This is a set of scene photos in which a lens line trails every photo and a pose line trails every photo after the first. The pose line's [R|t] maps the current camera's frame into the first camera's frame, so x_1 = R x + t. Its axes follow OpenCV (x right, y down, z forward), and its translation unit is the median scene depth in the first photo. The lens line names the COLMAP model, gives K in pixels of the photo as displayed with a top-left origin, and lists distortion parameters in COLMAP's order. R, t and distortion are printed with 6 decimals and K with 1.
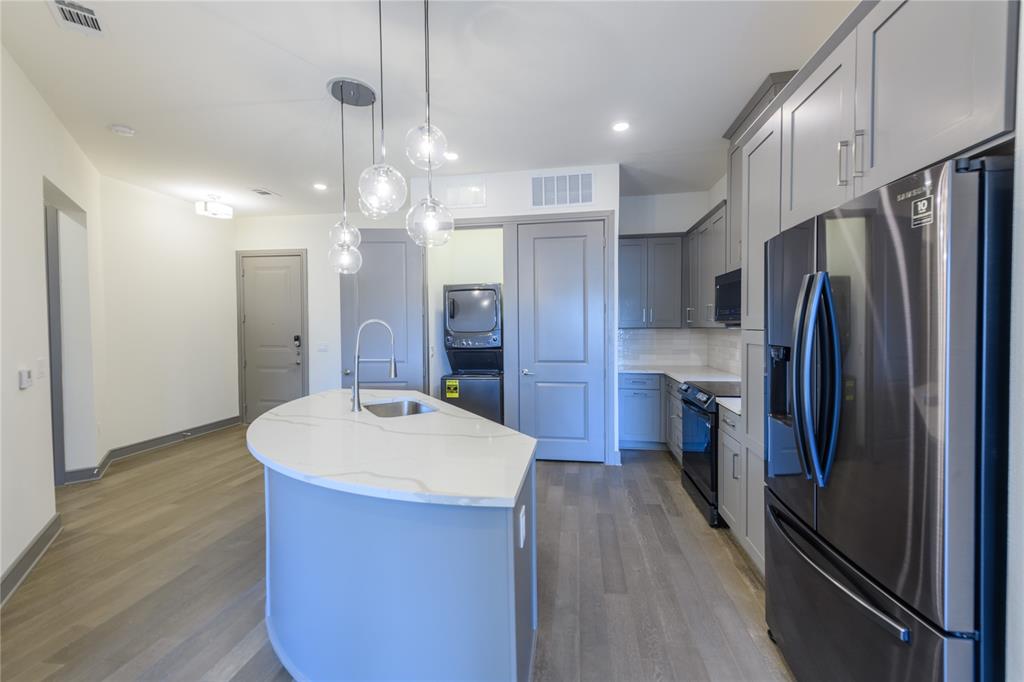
lens RADIAL K [[399.4, 0, 517.6], [0, 399.4, 335.6], [0, 0, 1]] dist [0.008361, -0.000700]
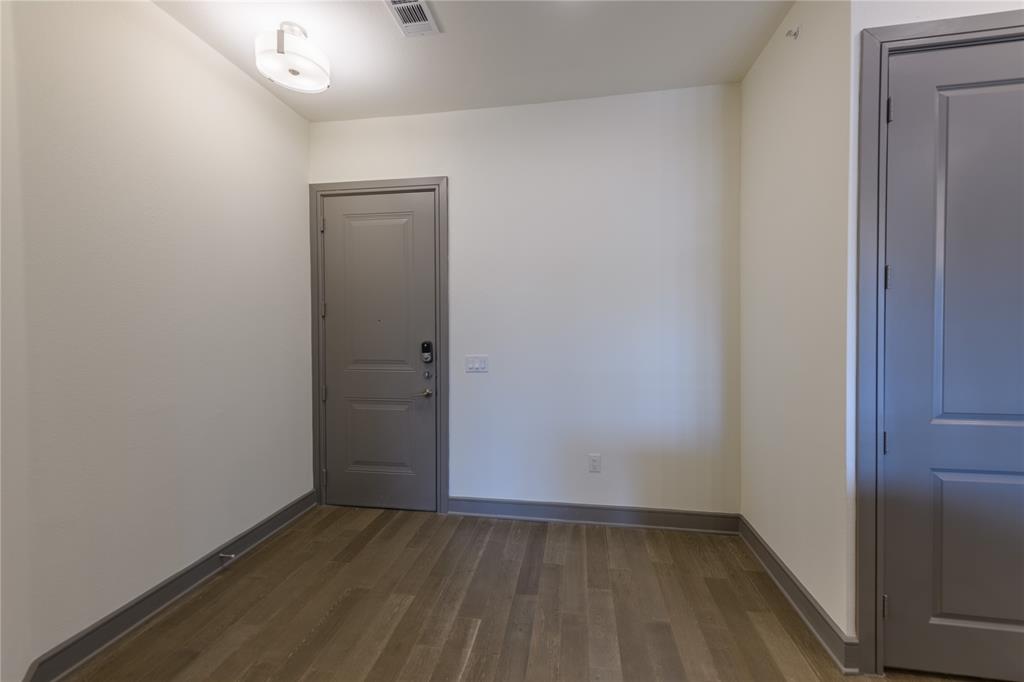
lens RADIAL K [[399.4, 0, 516.2], [0, 399.4, 334.7], [0, 0, 1]] dist [0.008361, -0.000700]
pose [[0.999926, -0.001774, -0.012002, -0.595744], [0.001616, 0.999912, -0.013144, -0.003343], [0.012024, 0.013123, 0.999842, 0.663654]]
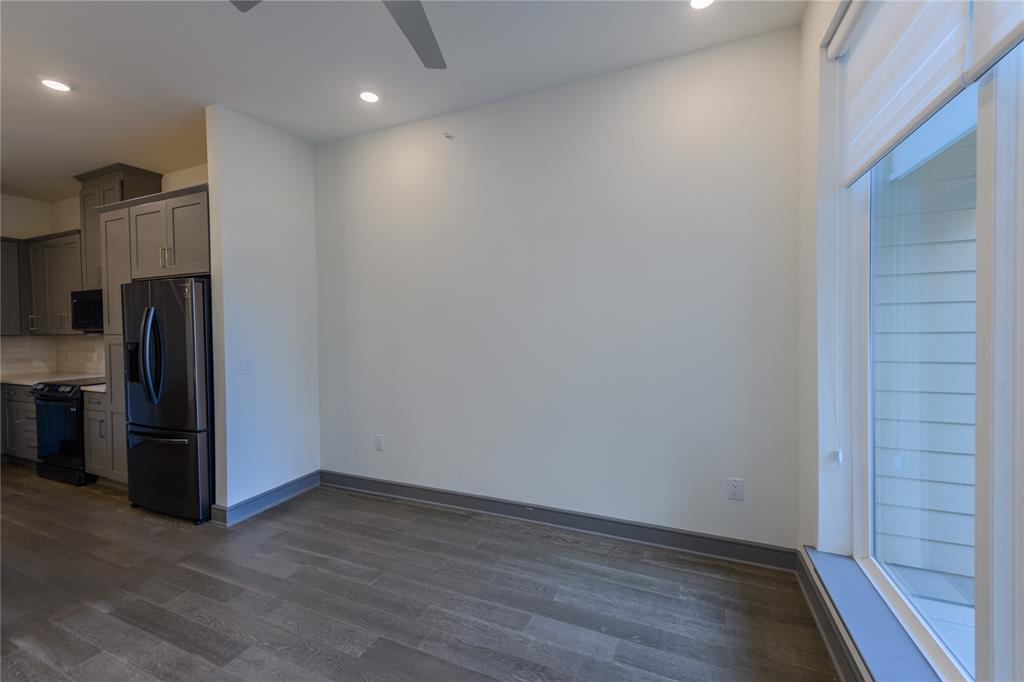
lens RADIAL K [[399.4, 0, 519.1], [0, 399.4, 336.2], [0, 0, 1]] dist [0.008361, -0.000700]
pose [[0.236431, -0.016424, 0.971509, -0.302431], [0.031734, 0.999454, 0.009173, 0.014585], [-0.971130, 0.028661, 0.236824, -0.485926]]
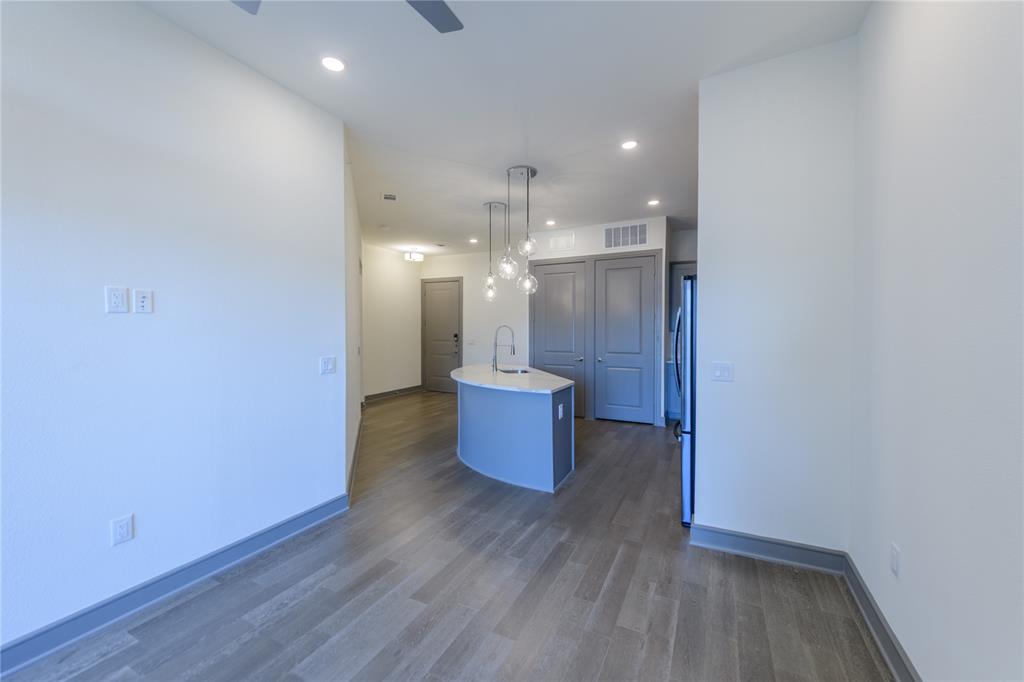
lens RADIAL K [[399.4, 0, 517.9], [0, 399.4, 334.9], [0, 0, 1]] dist [0.008361, -0.000700]
pose [[0.952795, 0.012699, -0.303349, 0.182698], [-0.014708, 0.999882, -0.004337, 0.010690], [0.303259, 0.008594, 0.952870, -0.512687]]
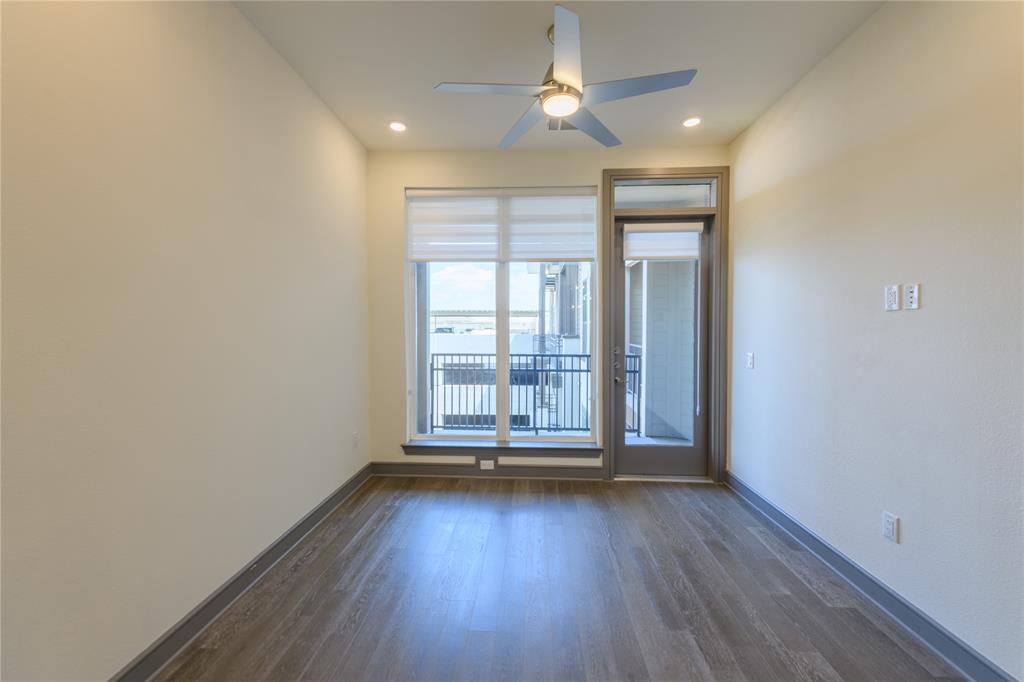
lens RADIAL K [[399.4, 0, 515.9], [0, 399.4, 336.7], [0, 0, 1]] dist [0.008361, -0.000700]
pose [[-0.993533, 0.009877, -0.113110, 0.088851], [0.004643, 0.998910, 0.046439, -0.004291], [0.113445, 0.045613, -0.992497, 0.224098]]
